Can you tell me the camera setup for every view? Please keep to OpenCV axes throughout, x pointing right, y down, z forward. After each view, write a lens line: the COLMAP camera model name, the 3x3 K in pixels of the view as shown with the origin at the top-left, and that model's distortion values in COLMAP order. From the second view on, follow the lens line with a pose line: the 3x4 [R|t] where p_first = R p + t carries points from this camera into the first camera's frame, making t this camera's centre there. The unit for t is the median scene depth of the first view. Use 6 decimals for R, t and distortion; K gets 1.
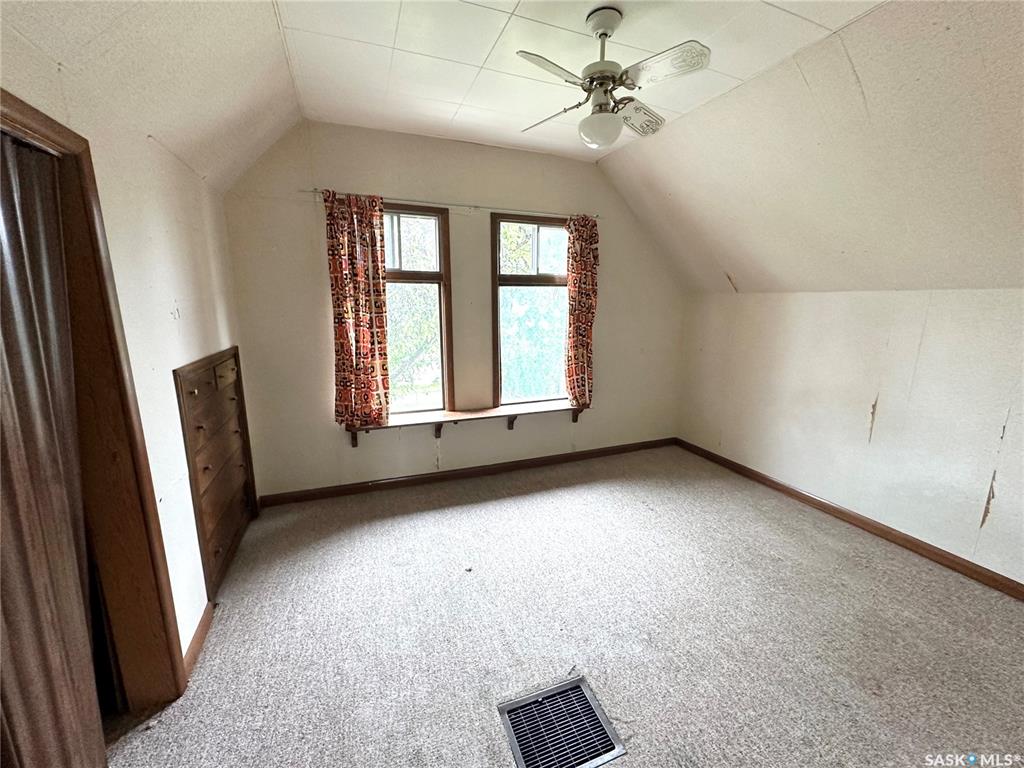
lens RADIAL K [[408.8, 0, 511.8], [0, 408.8, 382.0], [0, 0, 1]] dist [0.000343, 0.000070]
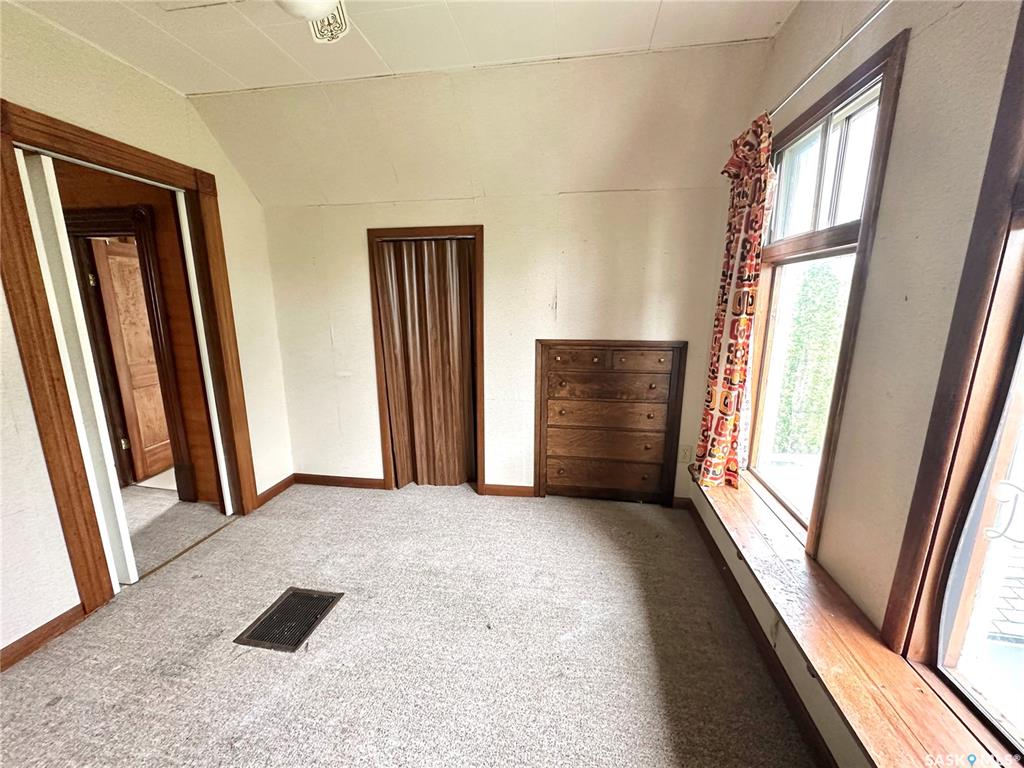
lens RADIAL K [[408.8, 0, 512.3], [0, 408.8, 380.7], [0, 0, 1]] dist [0.000343, 0.000070]
pose [[-0.503384, 0.167676, -0.847638, 0.404004], [-0.170046, 0.942582, 0.287442, -0.202870], [0.847165, 0.288831, -0.445968, 1.054620]]
